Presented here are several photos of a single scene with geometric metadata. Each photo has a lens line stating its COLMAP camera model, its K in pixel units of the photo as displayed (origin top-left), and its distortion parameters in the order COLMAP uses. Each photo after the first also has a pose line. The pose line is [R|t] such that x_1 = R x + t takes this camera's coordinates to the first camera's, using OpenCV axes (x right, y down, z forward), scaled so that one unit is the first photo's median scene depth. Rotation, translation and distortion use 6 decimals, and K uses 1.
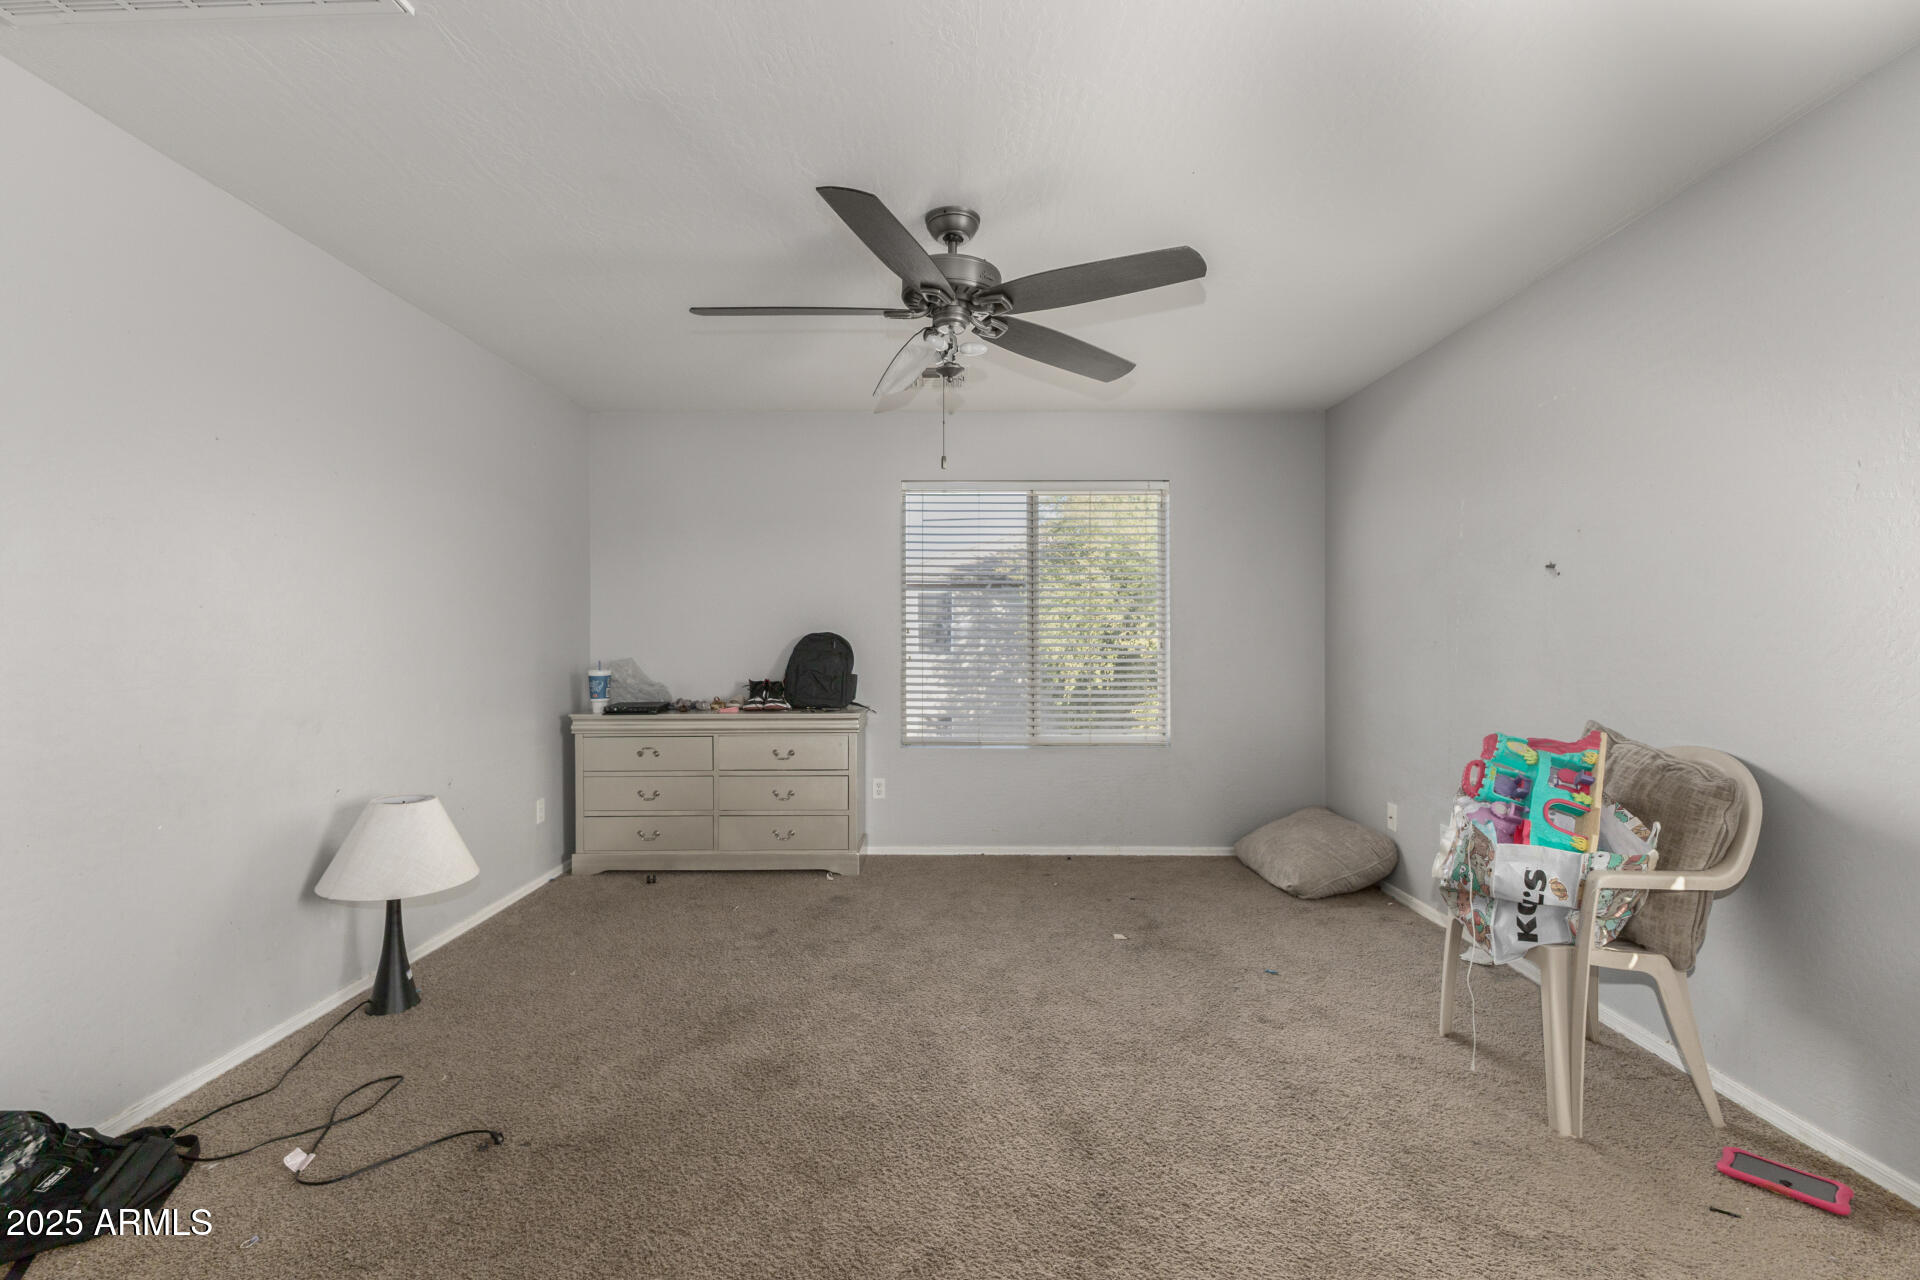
lens RADIAL K [[832.8, 0, 962.5], [0, 832.8, 641.0], [0, 0, 1]] dist [0.011229, -0.002542]
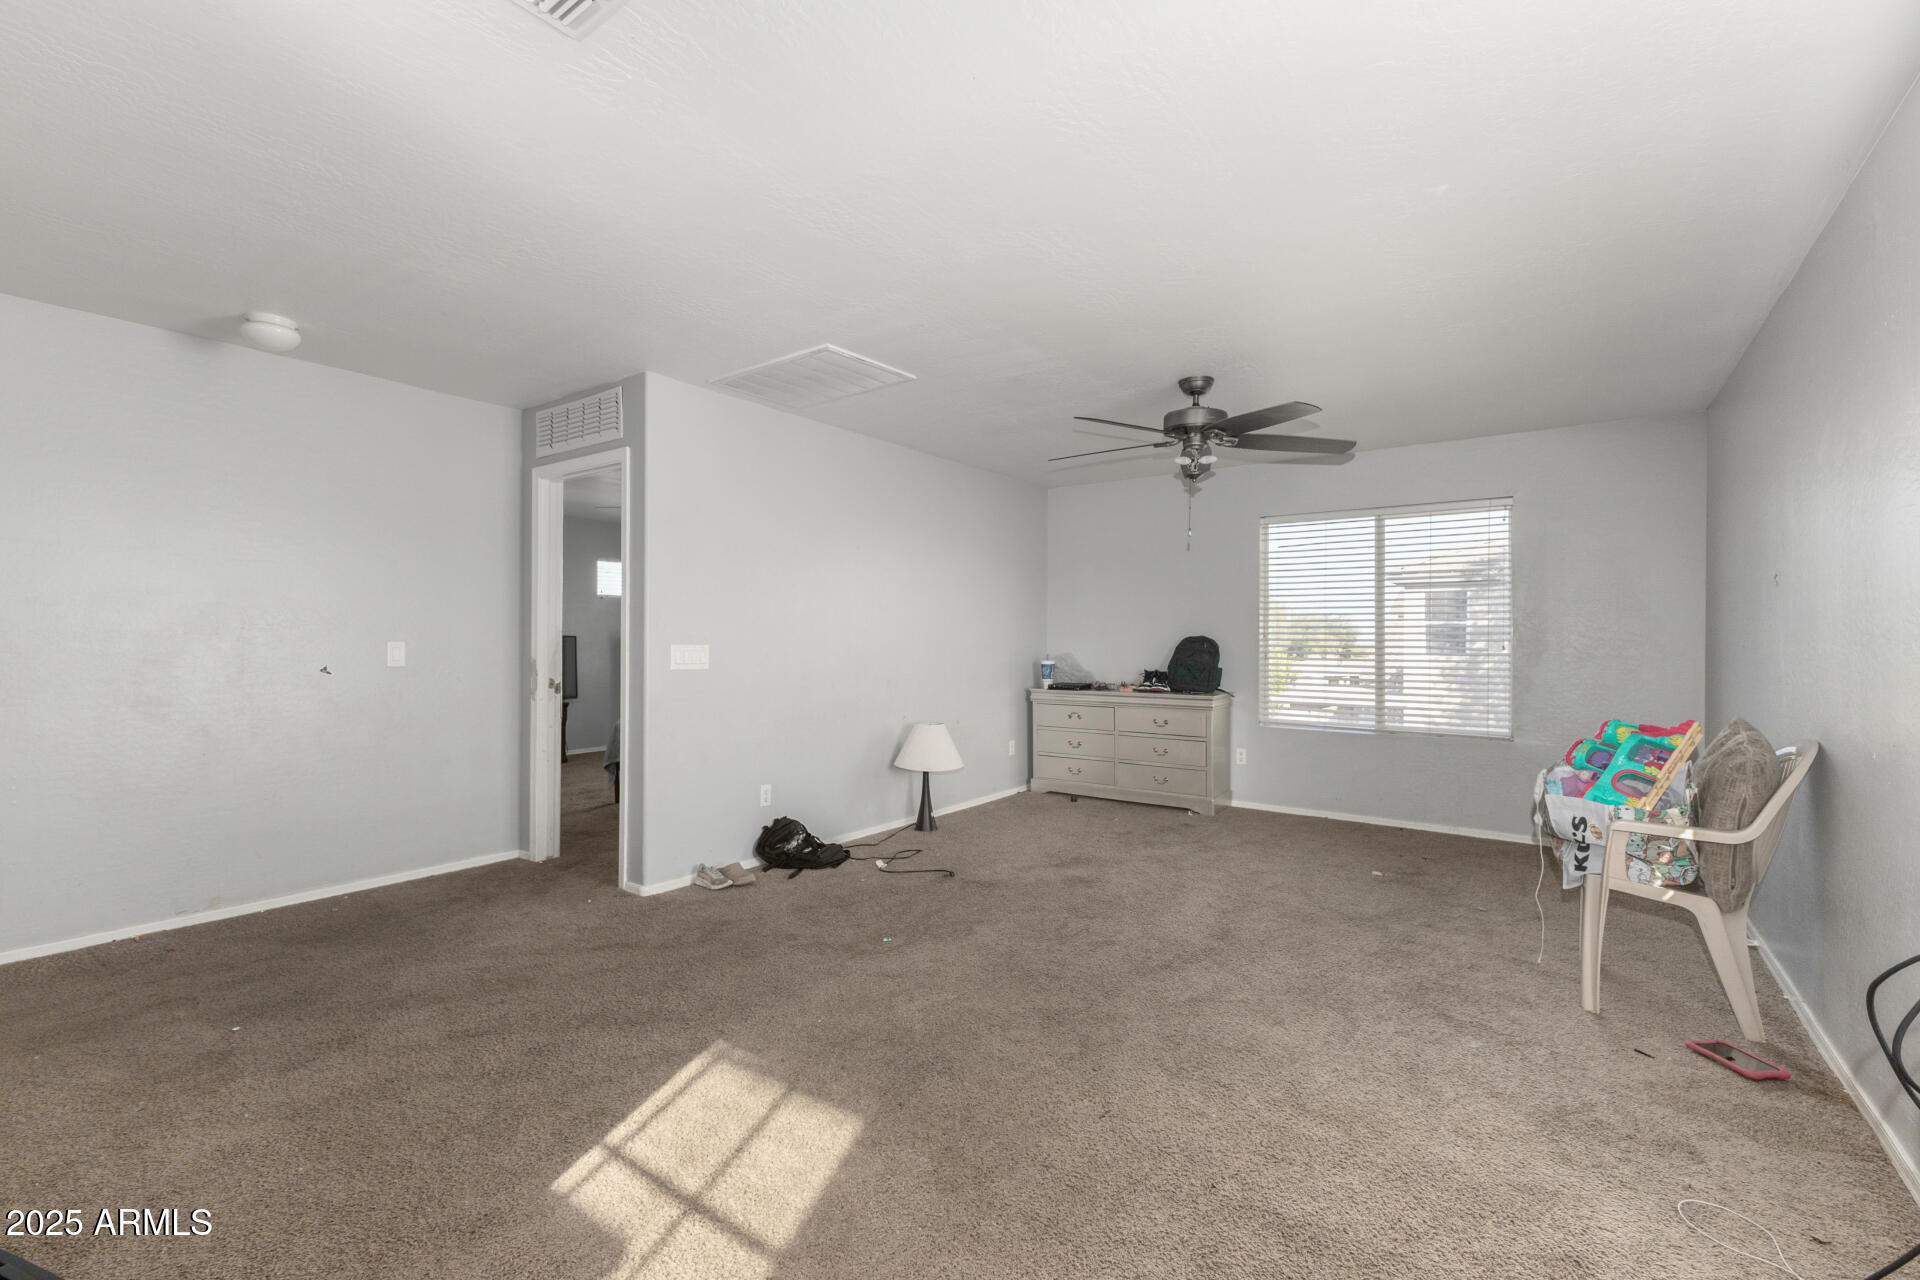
lens RADIAL K [[832.8, 0, 959.0], [0, 832.8, 642.7], [0, 0, 1]] dist [0.011229, -0.002542]
pose [[0.810333, 0.006551, -0.585933, 0.508027], [-0.005375, 0.999979, 0.003747, -0.003997], [0.585945, 0.000113, 0.810351, -0.515522]]
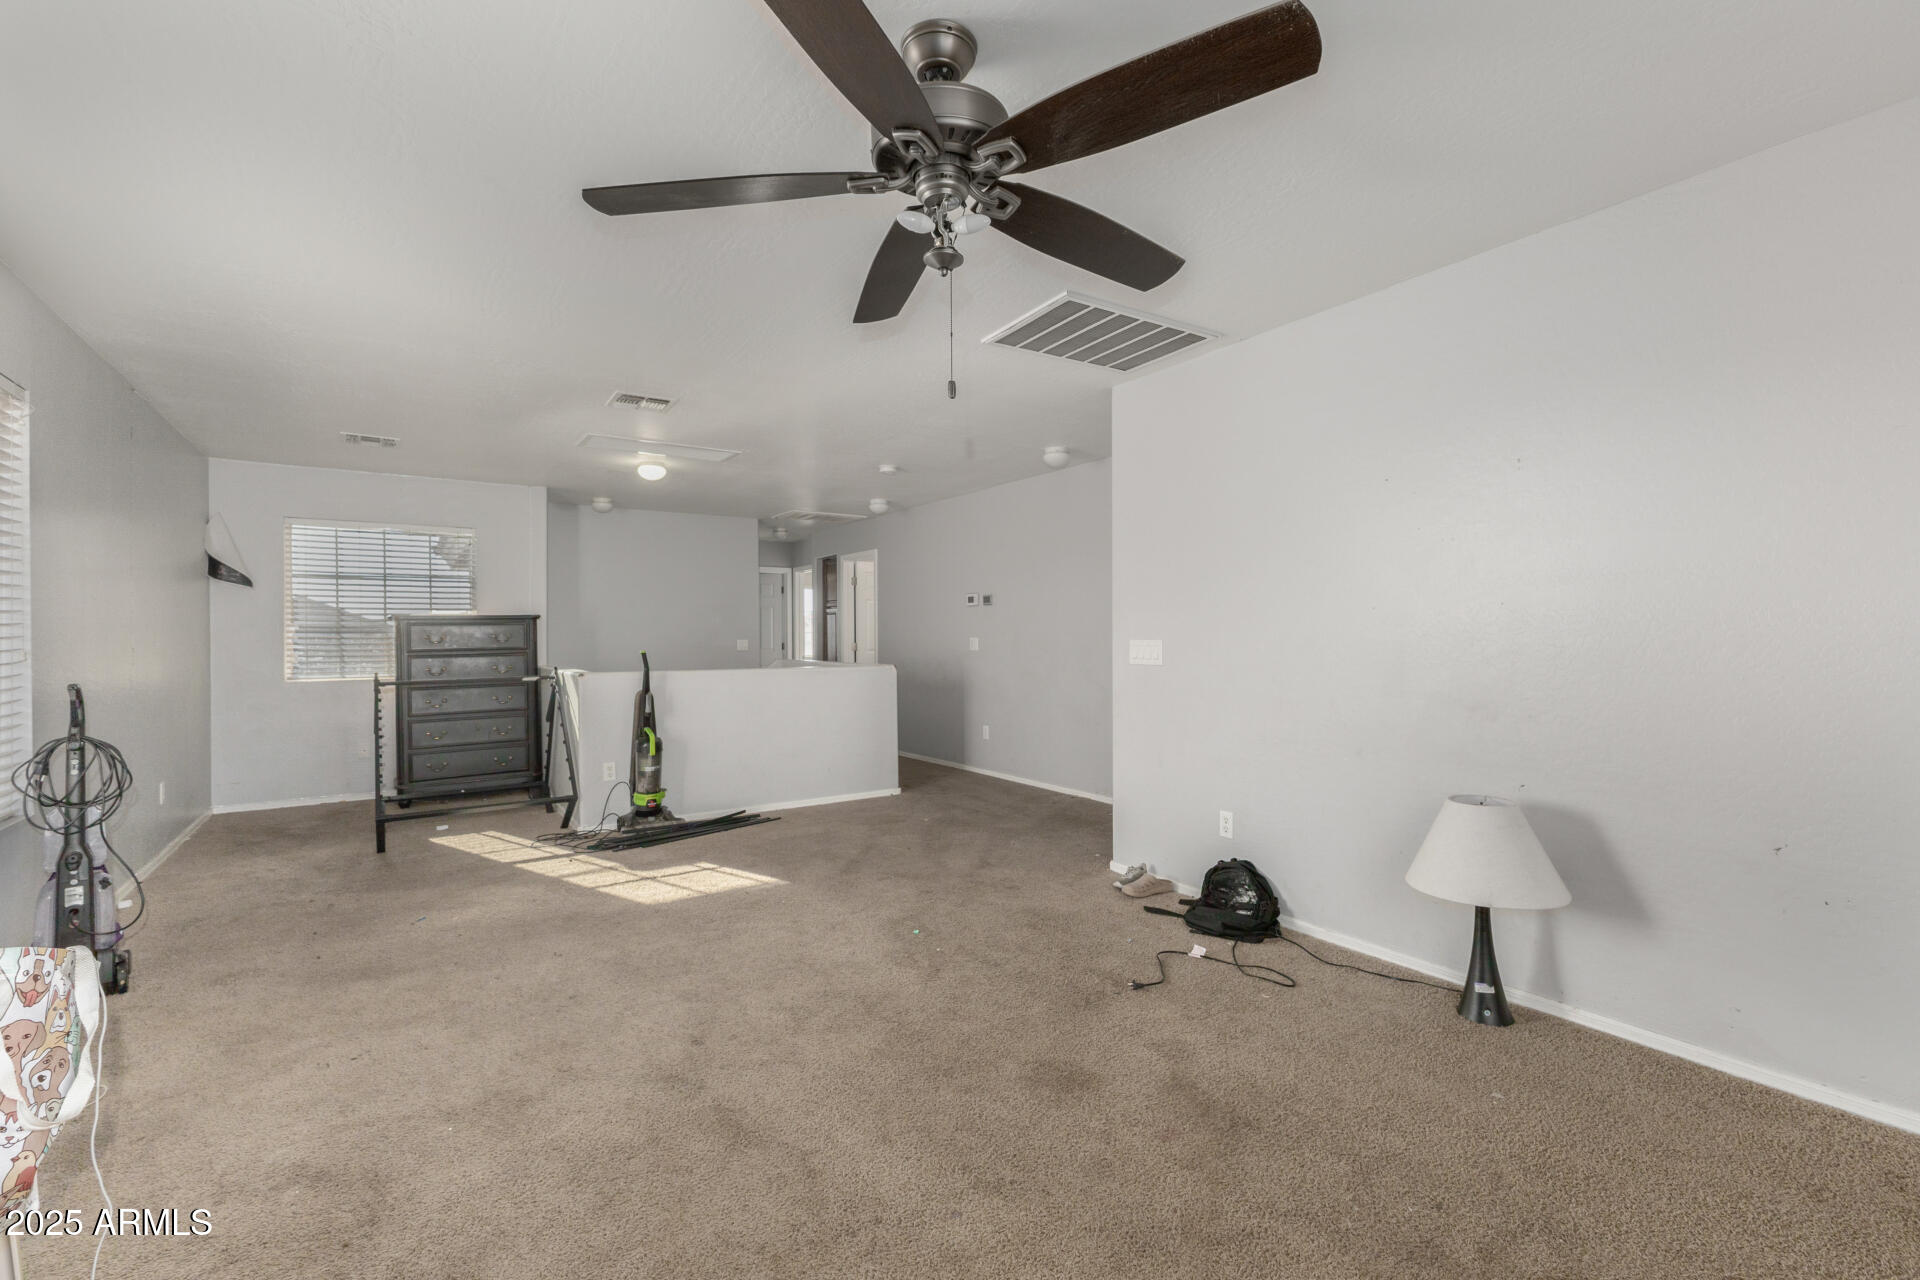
lens RADIAL K [[832.8, 0, 952.2], [0, 832.8, 634.8], [0, 0, 1]] dist [0.011229, -0.002542]
pose [[-0.831750, 0.009528, -0.555069, 0.347981], [0.012708, 0.999917, -0.001878, -0.002357], [0.555005, -0.008616, -0.831802, 1.449862]]
